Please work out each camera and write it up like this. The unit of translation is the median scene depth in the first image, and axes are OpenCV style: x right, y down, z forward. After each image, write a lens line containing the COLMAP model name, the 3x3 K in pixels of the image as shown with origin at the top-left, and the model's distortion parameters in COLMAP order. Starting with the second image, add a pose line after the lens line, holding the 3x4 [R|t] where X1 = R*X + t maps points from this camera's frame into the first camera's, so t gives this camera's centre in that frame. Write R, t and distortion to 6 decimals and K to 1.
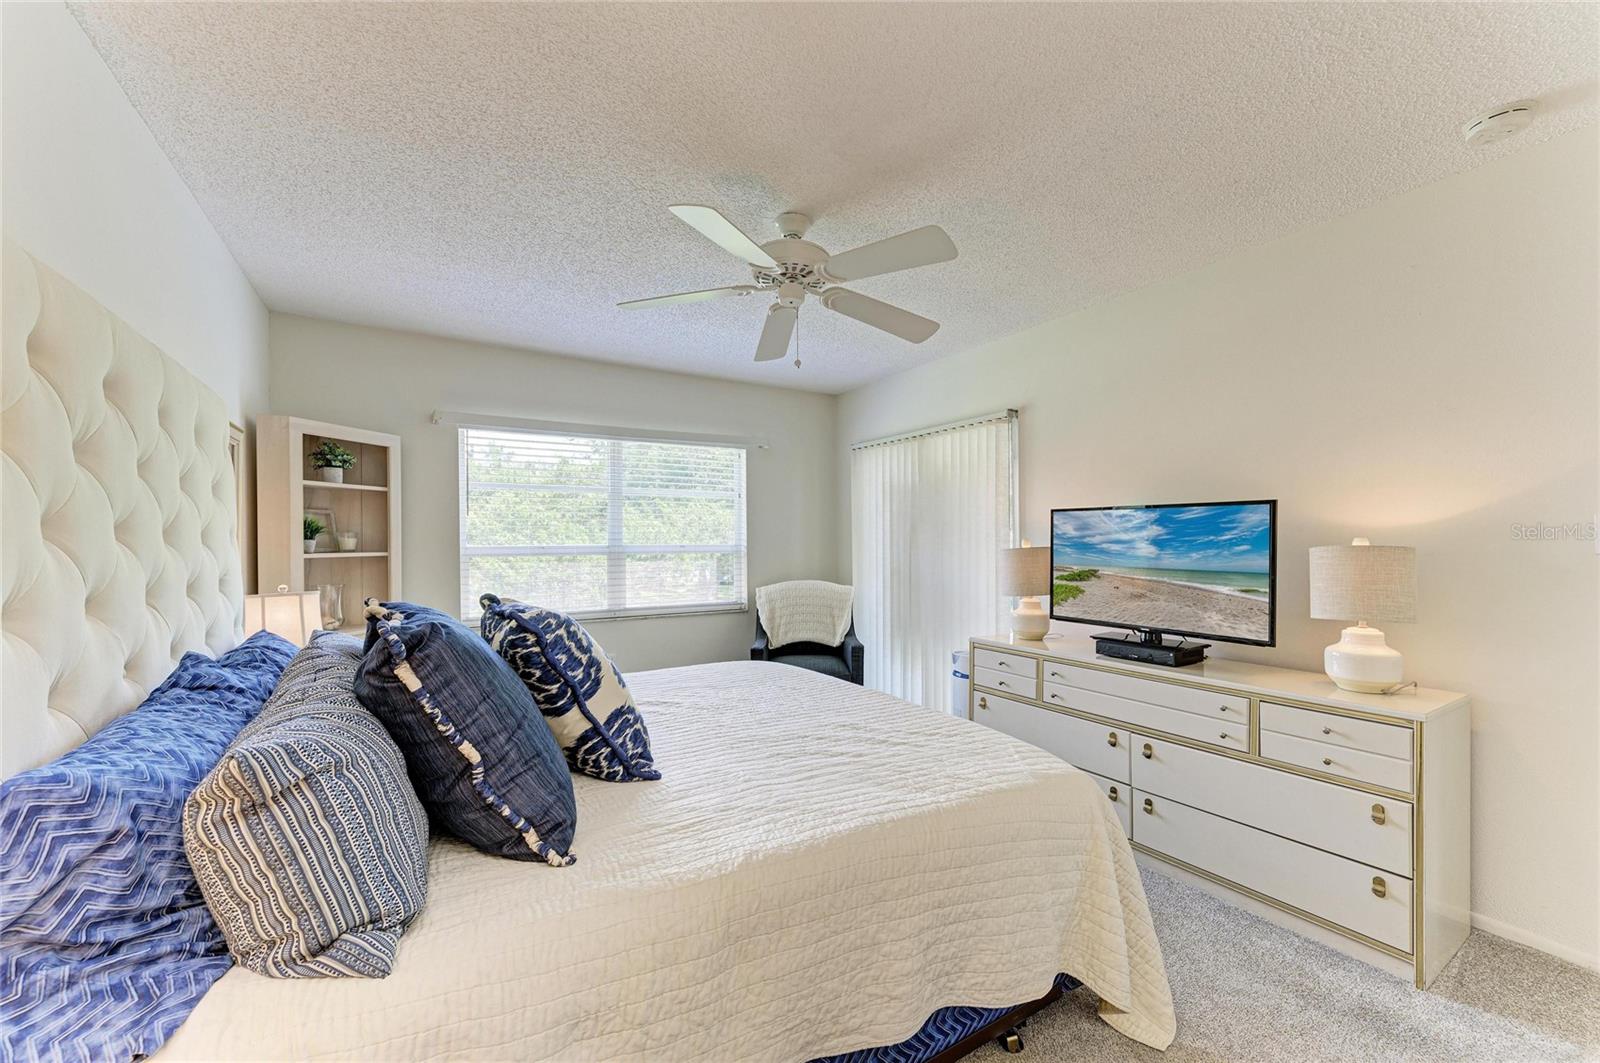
lens RADIAL K [[621.4, 0, 801.3], [0, 621.4, 538.7], [0, 0, 1]] dist [0.013266, -0.004019]
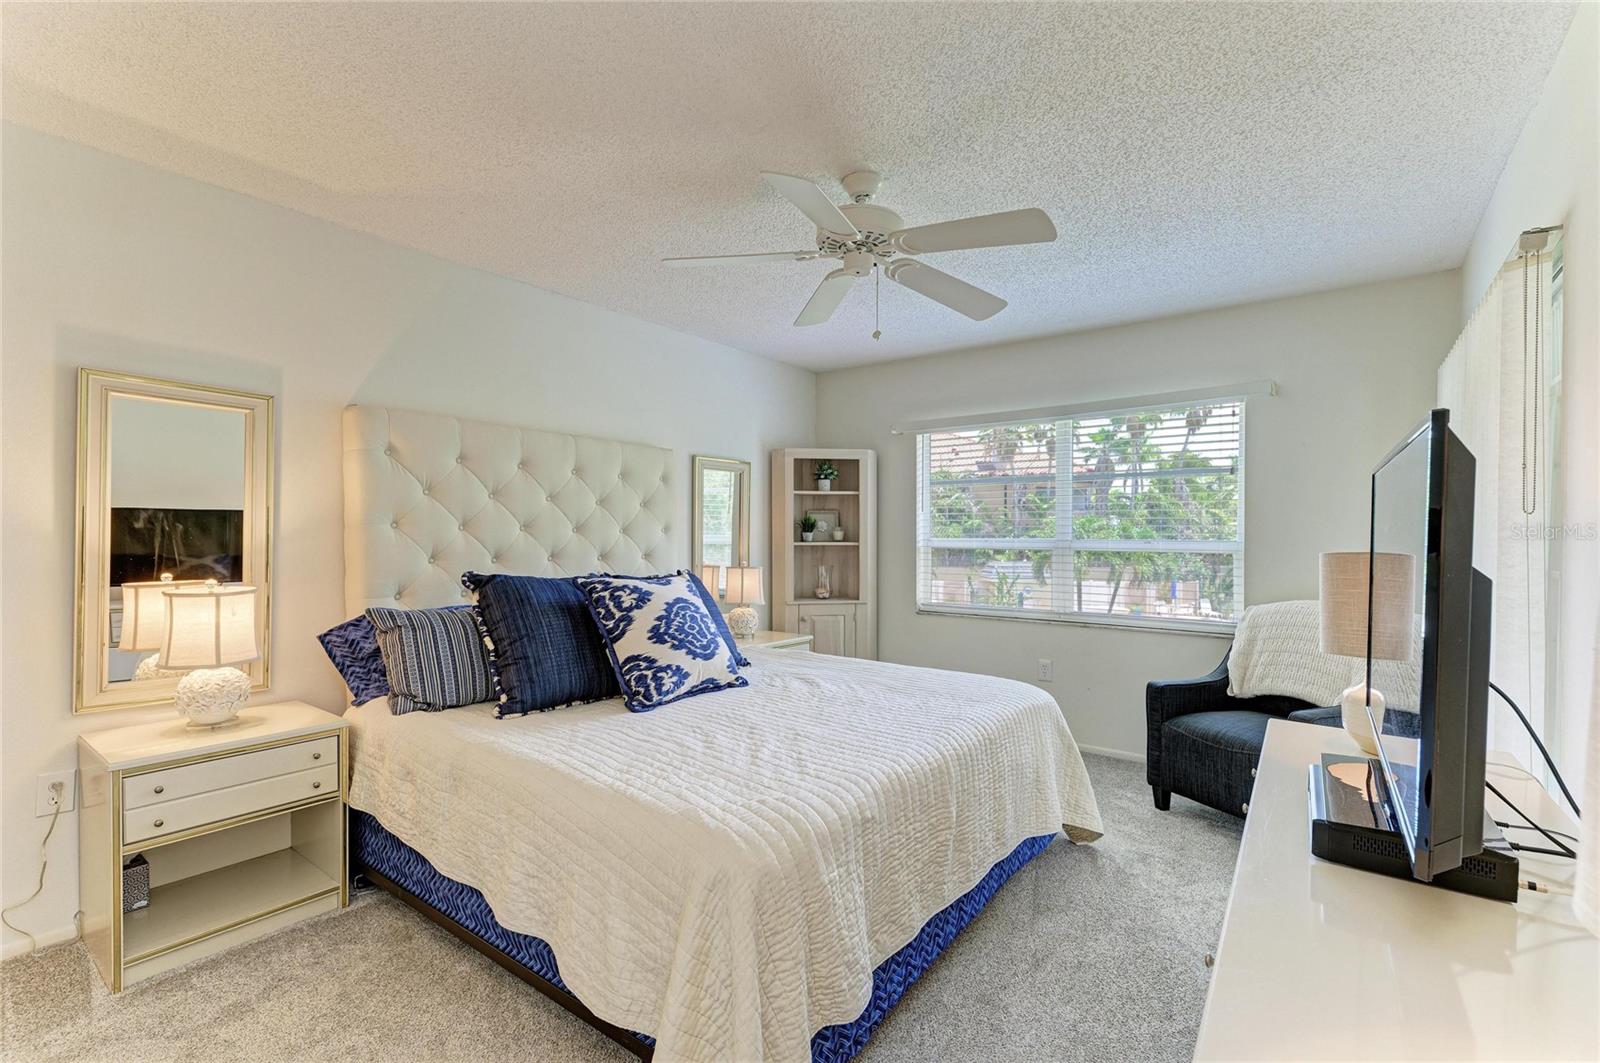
lens RADIAL K [[697.8, 0, 810.7], [0, 697.8, 539.1], [0, 0, 1]] dist [0.013552, 0.000013]
pose [[0.382232, 0.011242, -0.923998, 1.170520], [-0.001925, 0.999934, 0.011370, -0.001957], [0.924065, -0.002567, 0.382228, 0.705708]]
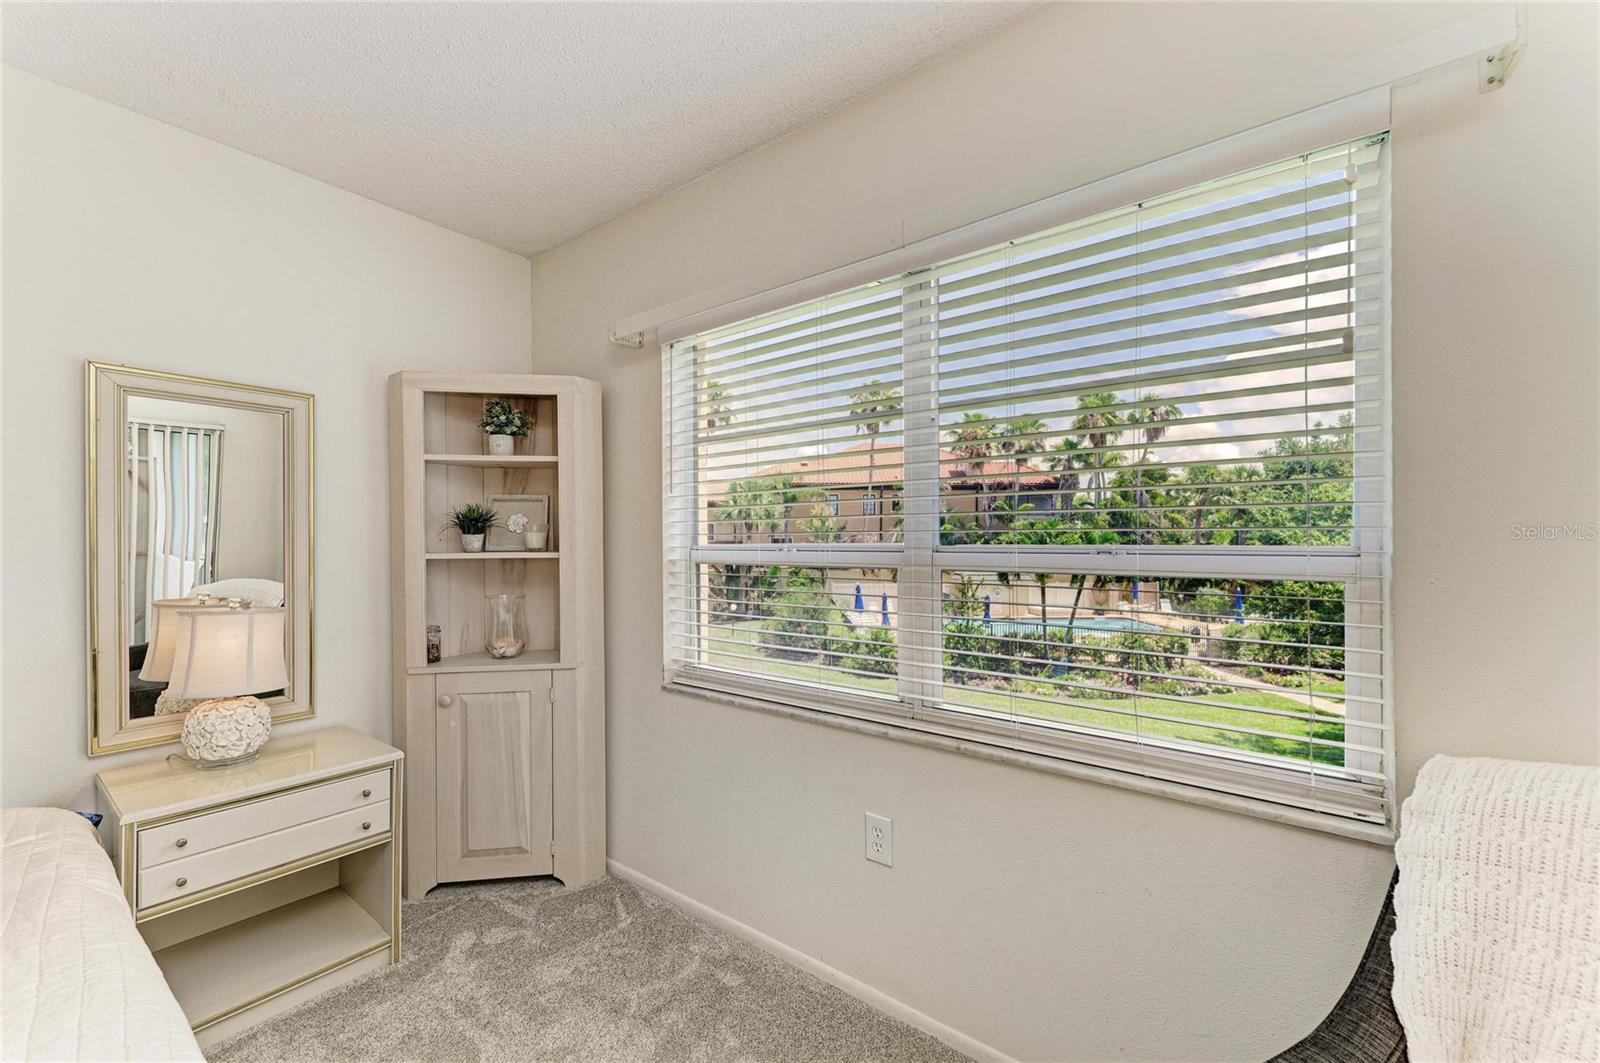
lens RADIAL K [[621.4, 0, 799.7], [0, 621.4, 535.2], [0, 0, 1]] dist [0.013266, -0.004019]
pose [[0.370082, -0.001213, -0.928998, 0.091974], [0.000917, 0.999999, -0.000941, 0.007375], [0.928999, -0.000503, 0.370083, 1.905123]]
